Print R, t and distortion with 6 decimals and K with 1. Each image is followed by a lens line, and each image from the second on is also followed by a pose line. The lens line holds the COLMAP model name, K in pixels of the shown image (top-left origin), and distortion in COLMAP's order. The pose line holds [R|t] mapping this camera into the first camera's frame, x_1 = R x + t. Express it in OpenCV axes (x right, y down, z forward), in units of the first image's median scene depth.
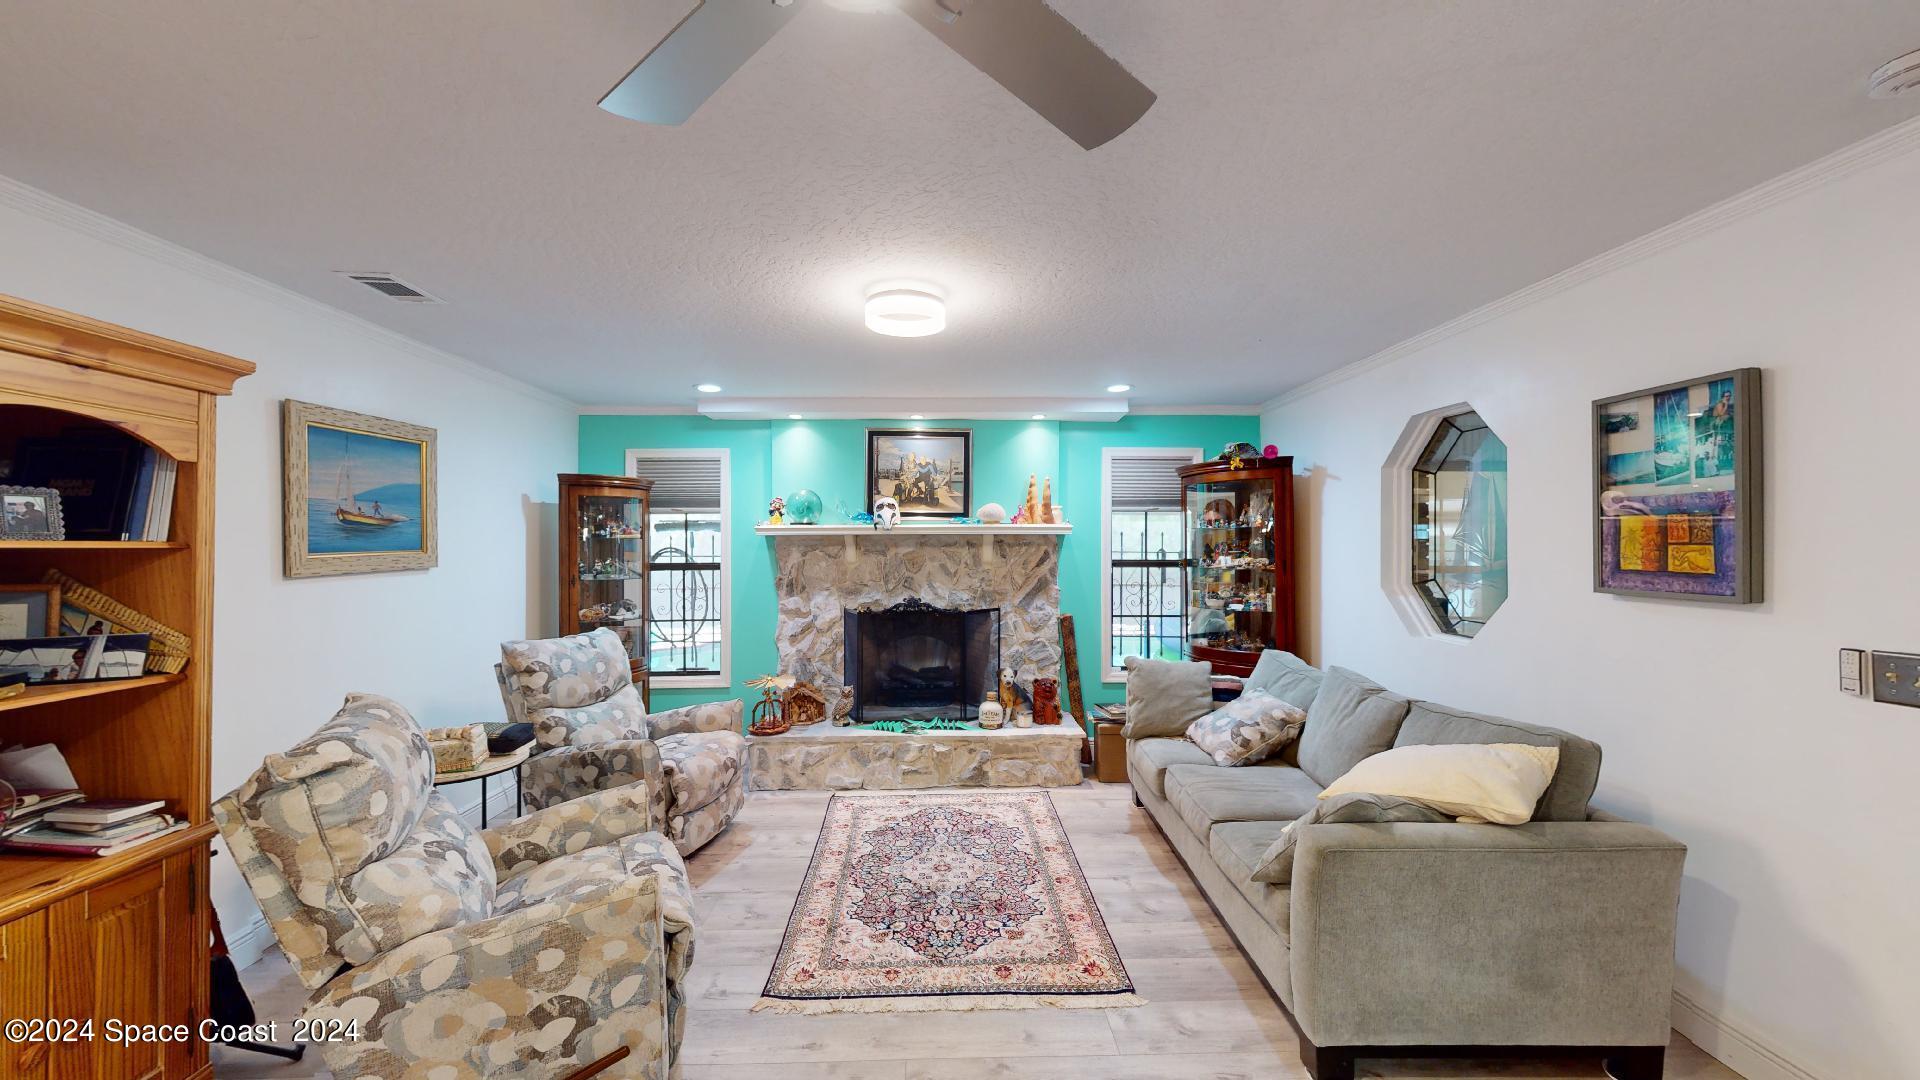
lens RADIAL K [[705.5, 0, 960.0], [0, 705.5, 540.0], [0, 0, 1]] dist [0.001438, -0.000134]
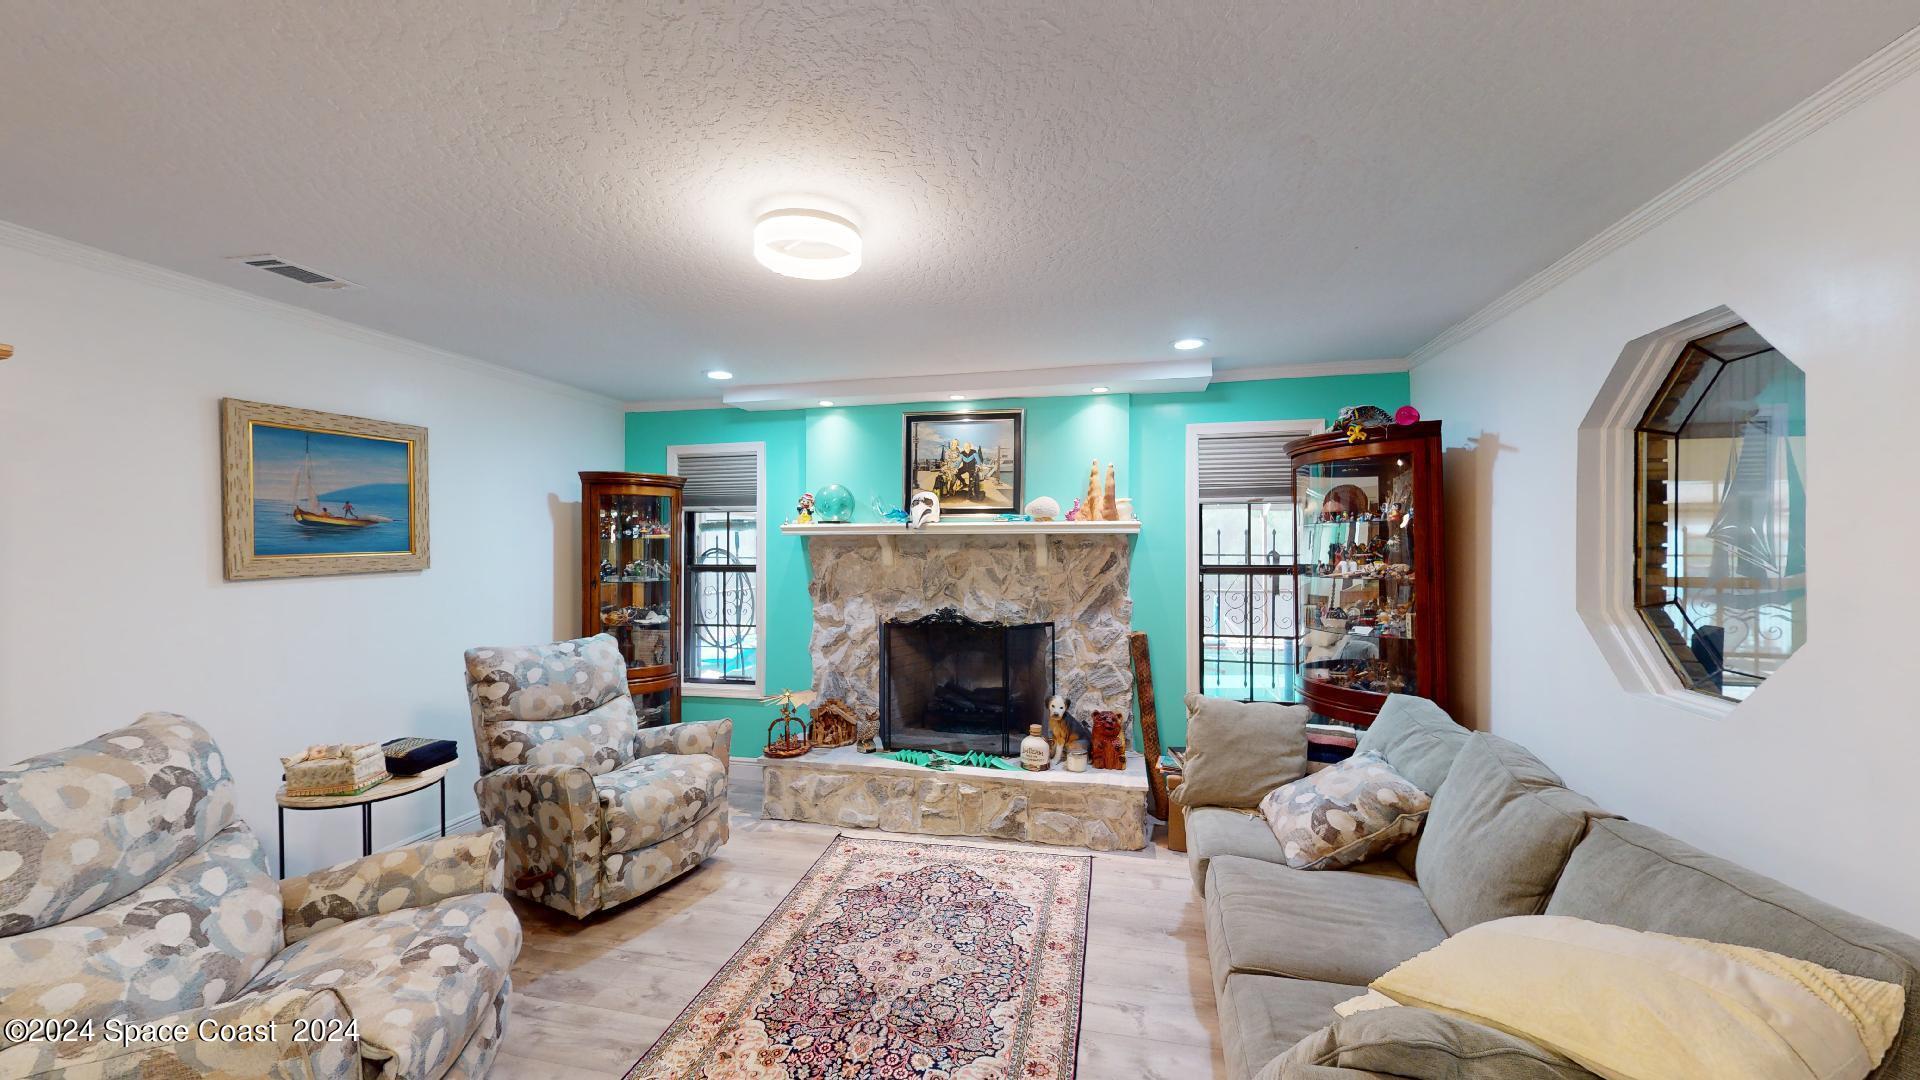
lens RADIAL K [[705.5, 0, 960.0], [0, 705.5, 540.0], [0, 0, 1]] dist [0.001438, -0.000134]
pose [[0.968567, -0.001903, -0.248745, 0.182509], [0.001731, 0.999998, -0.000908, 0.000515], [0.248746, 0.000449, 0.968569, 0.199125]]
